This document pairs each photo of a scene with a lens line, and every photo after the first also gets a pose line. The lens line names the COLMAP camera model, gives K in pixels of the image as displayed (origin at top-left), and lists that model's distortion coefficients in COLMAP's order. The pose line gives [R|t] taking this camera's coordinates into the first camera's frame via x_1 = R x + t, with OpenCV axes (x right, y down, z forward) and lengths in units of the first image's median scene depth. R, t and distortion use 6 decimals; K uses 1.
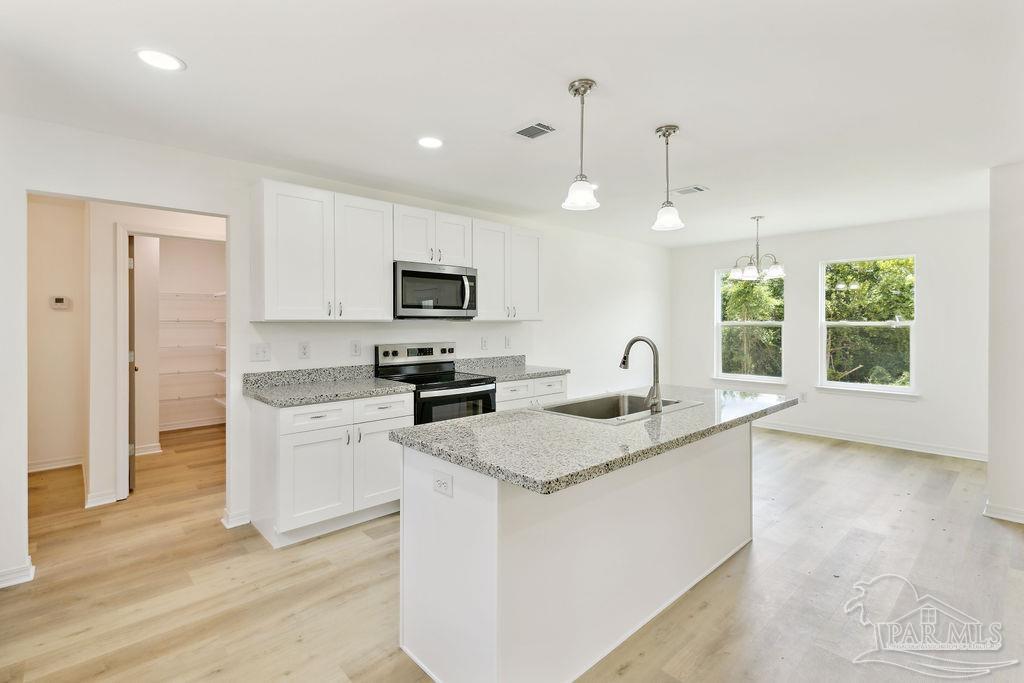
lens RADIAL K [[485.1, 0, 506.6], [0, 485.1, 325.0], [0, 0, 1]] dist [0.009980, -0.000552]
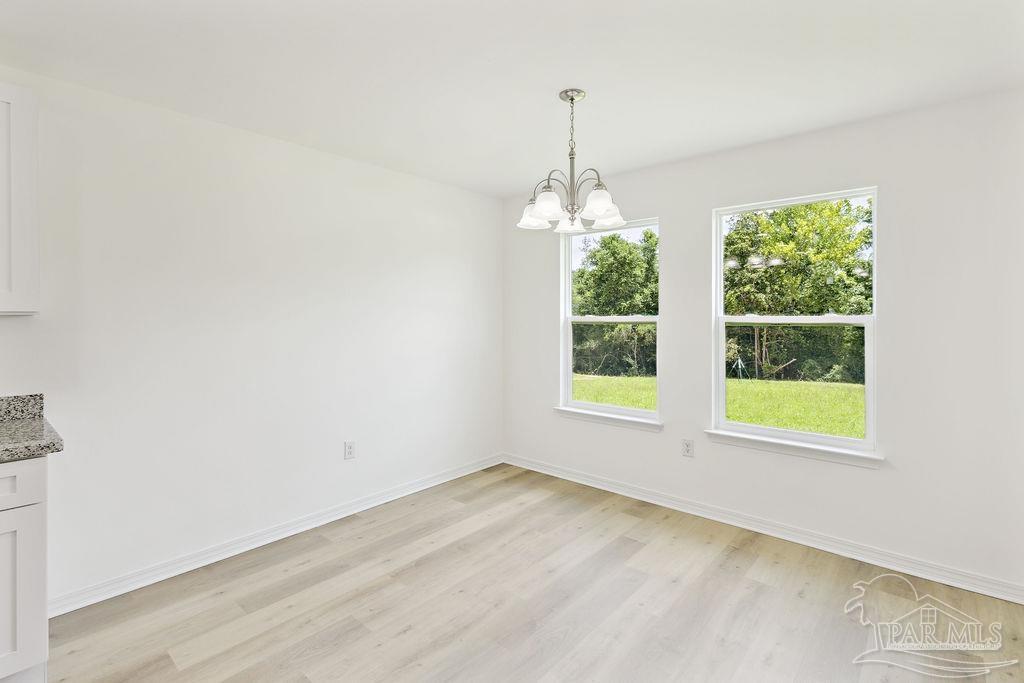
lens RADIAL K [[485.1, 0, 519.7], [0, 485.1, 322.3], [0, 0, 1]] dist [0.009980, -0.000552]
pose [[0.993575, -0.007155, 0.112949, 0.412763], [0.006729, 0.999969, 0.004153, -0.004046], [-0.112975, -0.003366, 0.993592, 0.540217]]
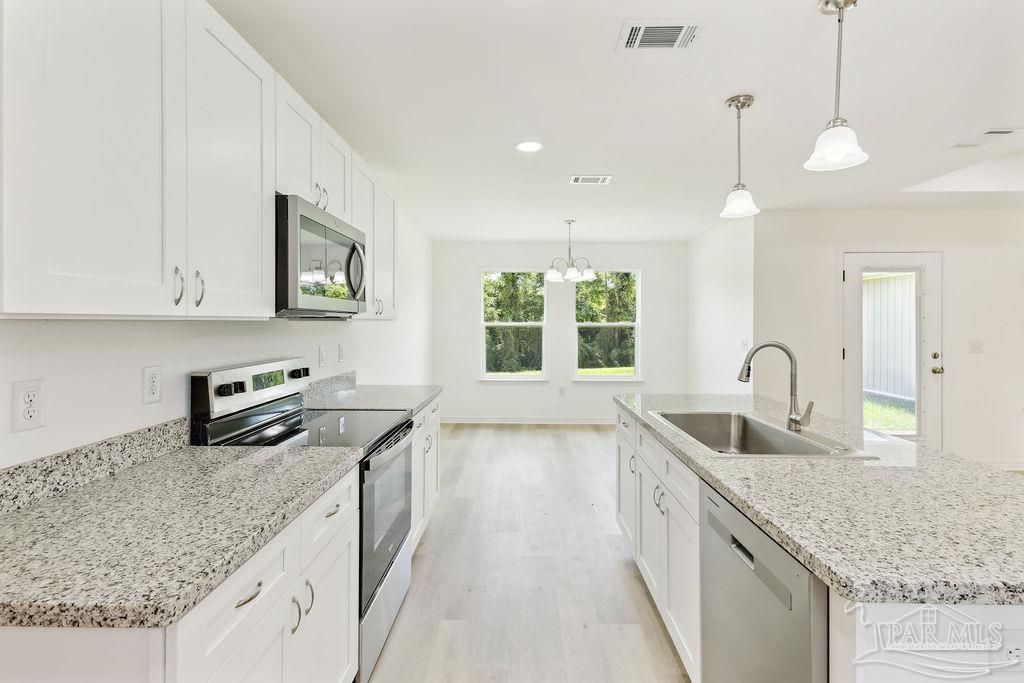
lens RADIAL K [[485.1, 0, 517.7], [0, 485.1, 321.0], [0, 0, 1]] dist [0.009980, -0.000552]
pose [[0.692583, 0.003349, 0.721330, -0.303259], [0.002231, 0.999974, -0.006785, -0.002466], [-0.721335, 0.006308, 0.692558, 0.367290]]
